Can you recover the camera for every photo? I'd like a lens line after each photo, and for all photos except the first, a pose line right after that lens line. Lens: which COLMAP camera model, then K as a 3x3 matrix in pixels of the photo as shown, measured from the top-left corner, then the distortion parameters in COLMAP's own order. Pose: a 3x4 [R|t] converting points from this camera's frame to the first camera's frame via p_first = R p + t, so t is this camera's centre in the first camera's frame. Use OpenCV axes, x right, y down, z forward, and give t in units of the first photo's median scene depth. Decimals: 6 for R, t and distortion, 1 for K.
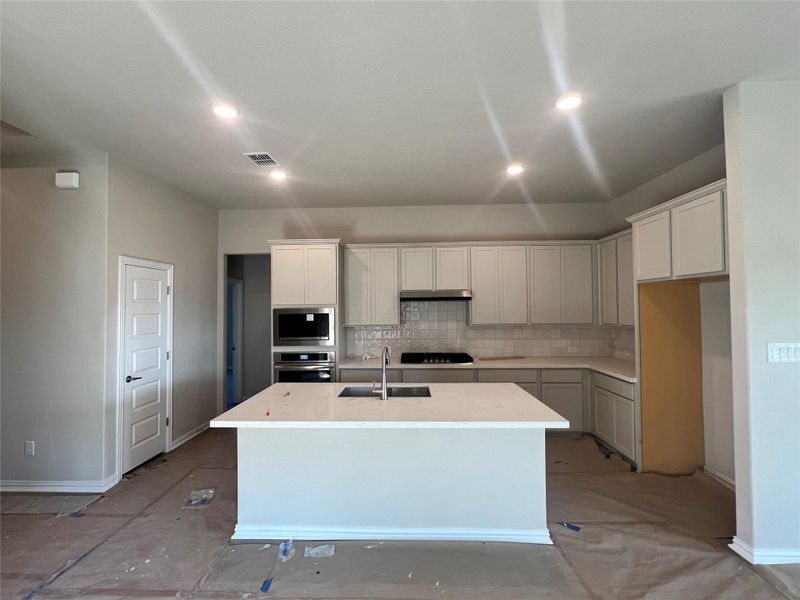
lens RADIAL K [[349.3, 0, 396.8], [0, 349.3, 298.5], [0, 0, 1]] dist [-0.002192, 0.001718]
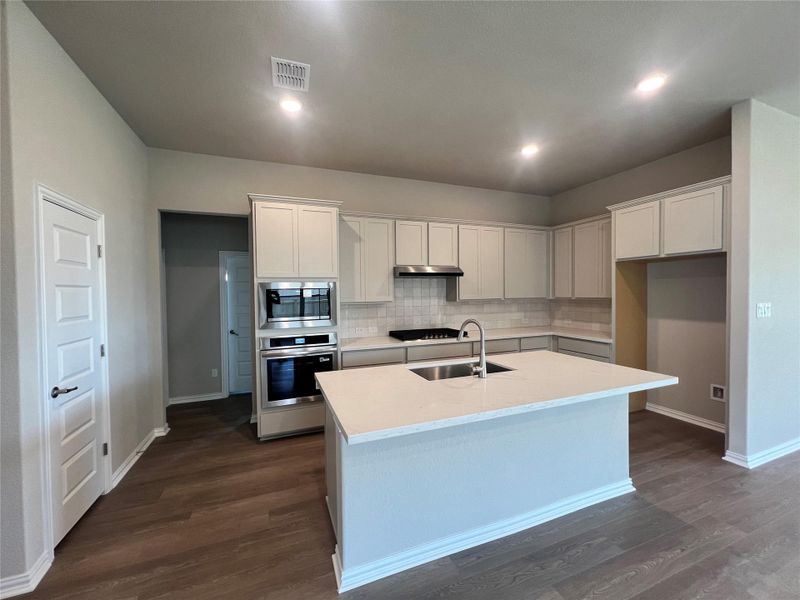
lens RADIAL K [[317.6, 0, 398.7], [0, 317.6, 299.0], [0, 0, 1]] dist [0.001862, -0.000731]
pose [[0.921432, -0.011783, 0.388361, -0.372625], [-0.004498, 0.999150, 0.040987, 0.038400], [-0.388514, -0.039514, 0.920595, 0.233427]]
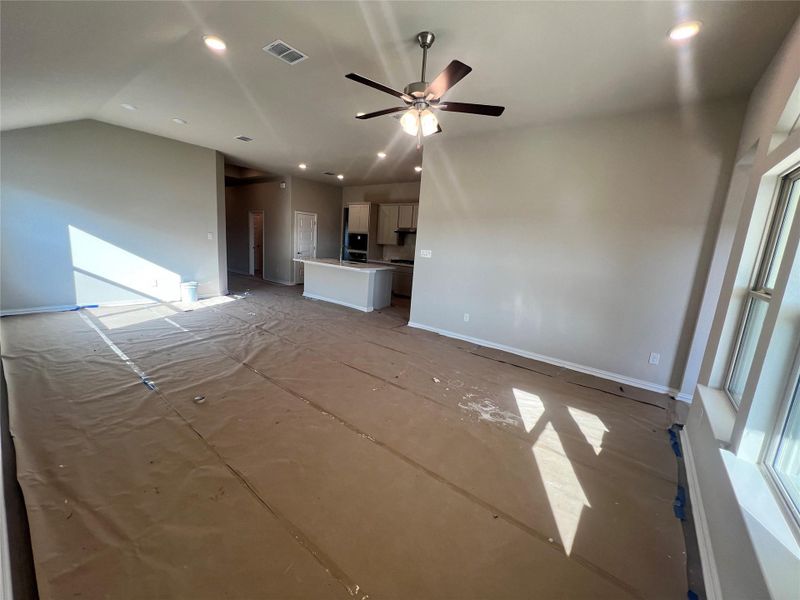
lens RADIAL K [[317.6, 0, 398.5], [0, 317.6, 298.2], [0, 0, 1]] dist [0.001862, -0.000731]
pose [[0.802212, 0.169934, -0.572344, 1.316665], [-0.059889, 0.976707, 0.206051, -0.004601], [0.594028, -0.131020, 0.793703, -0.597343]]
